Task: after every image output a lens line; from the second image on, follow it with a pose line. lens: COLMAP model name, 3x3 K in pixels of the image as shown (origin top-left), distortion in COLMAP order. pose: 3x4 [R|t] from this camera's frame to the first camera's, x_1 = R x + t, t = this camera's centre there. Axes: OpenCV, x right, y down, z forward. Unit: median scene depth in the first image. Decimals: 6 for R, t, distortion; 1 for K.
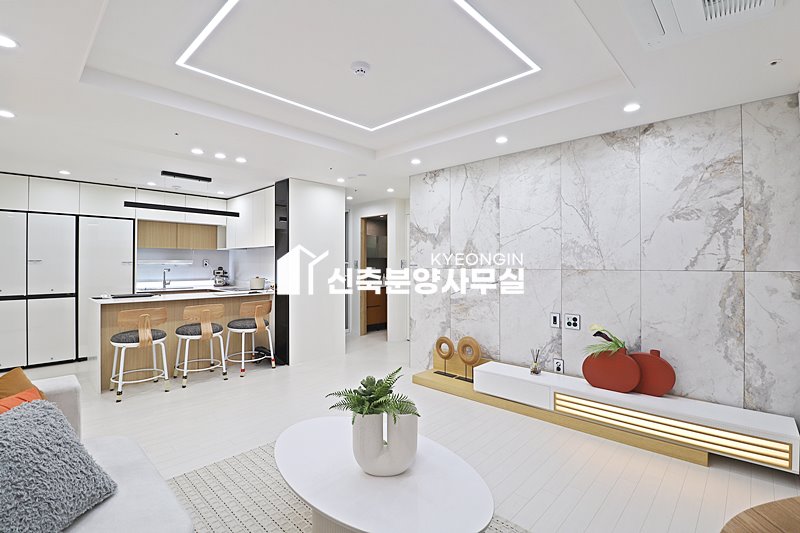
lens RADIAL K [[373.3, 0, 394.5], [0, 373.3, 264.0], [0, 0, 1]] dist [-0.000551, -0.003408]
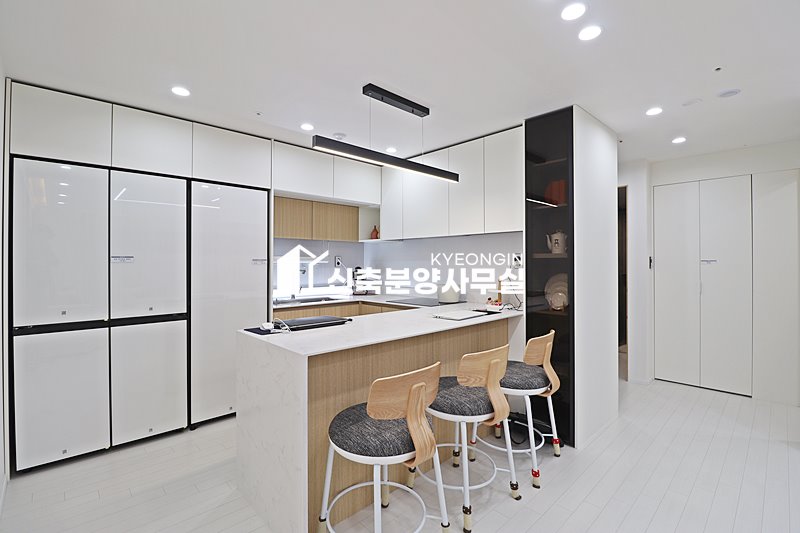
lens RADIAL K [[373.3, 0, 406.4], [0, 373.3, 264.5], [0, 0, 1]] dist [-0.000551, -0.003408]
pose [[0.999448, -0.001198, -0.033206, -0.497058], [0.001347, 0.999989, 0.004456, 0.000417], [0.033200, -0.004498, 0.999439, 0.433113]]
